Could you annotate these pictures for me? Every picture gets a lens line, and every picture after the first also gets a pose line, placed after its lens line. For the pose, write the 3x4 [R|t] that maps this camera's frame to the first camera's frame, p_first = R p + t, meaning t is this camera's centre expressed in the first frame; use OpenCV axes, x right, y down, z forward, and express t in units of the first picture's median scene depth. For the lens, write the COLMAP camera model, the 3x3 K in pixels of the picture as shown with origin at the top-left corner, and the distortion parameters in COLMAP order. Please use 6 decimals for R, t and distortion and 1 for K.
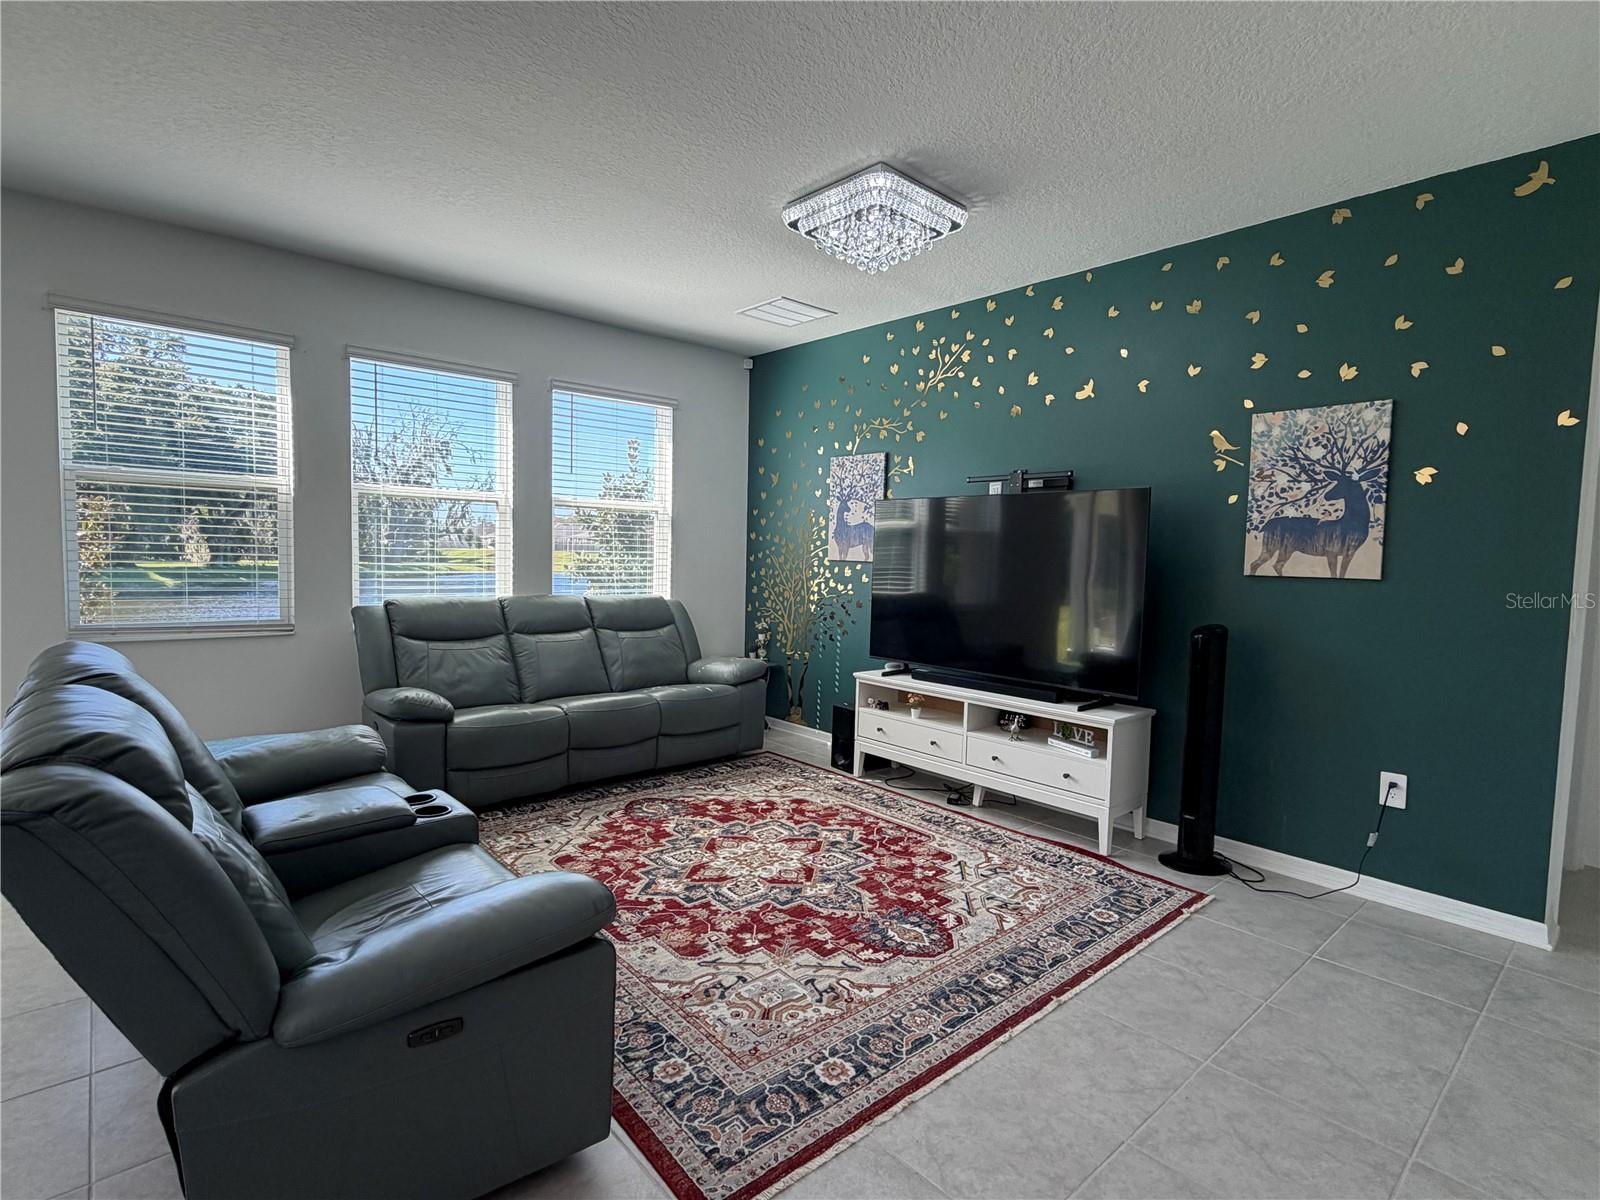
lens RADIAL K [[798.1, 0, 801.2], [0, 798.1, 604.1], [0, 0, 1]] dist [0.006323, 0.000048]
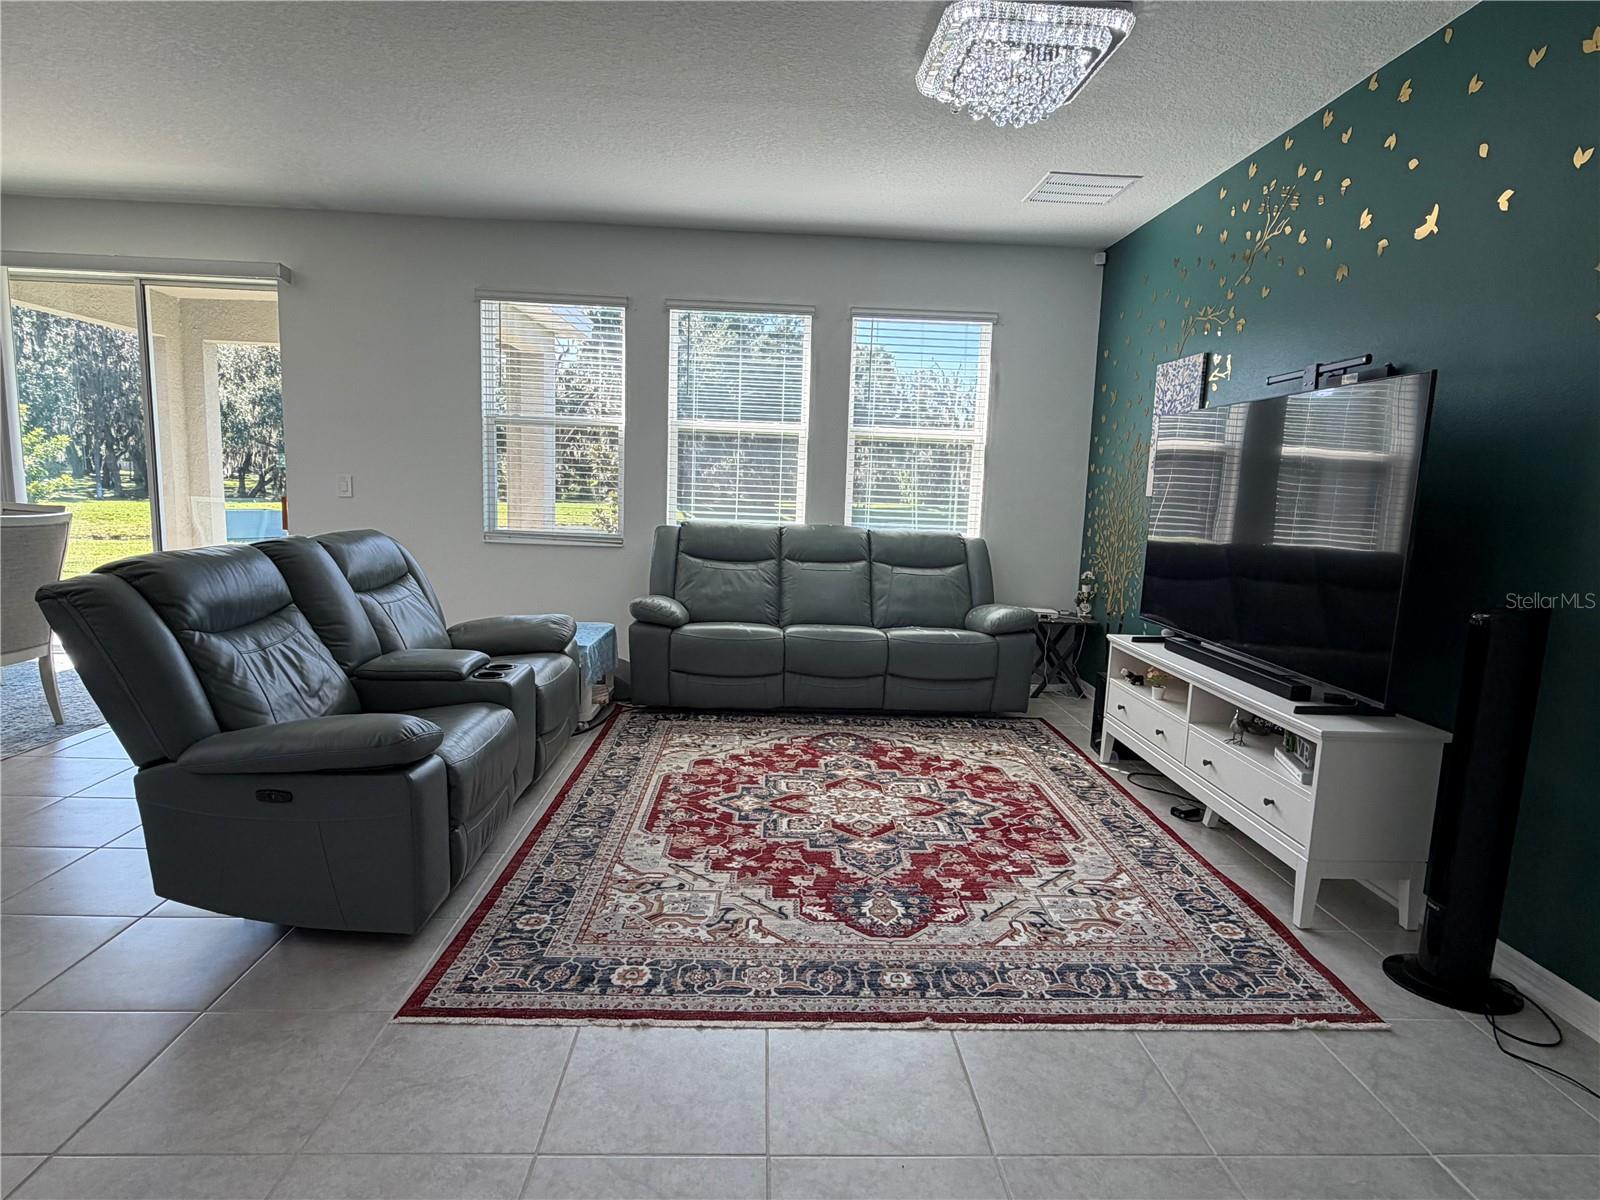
lens RADIAL K [[870.3, 0, 801.3], [0, 870.3, 599.5], [0, 0, 1]] dist [0.004930, -0.000290]
pose [[0.774089, 0.089291, -0.626748, 0.451943], [-0.059295, 0.995877, 0.068646, 0.011662], [0.630294, -0.015975, 0.776192, 0.152039]]
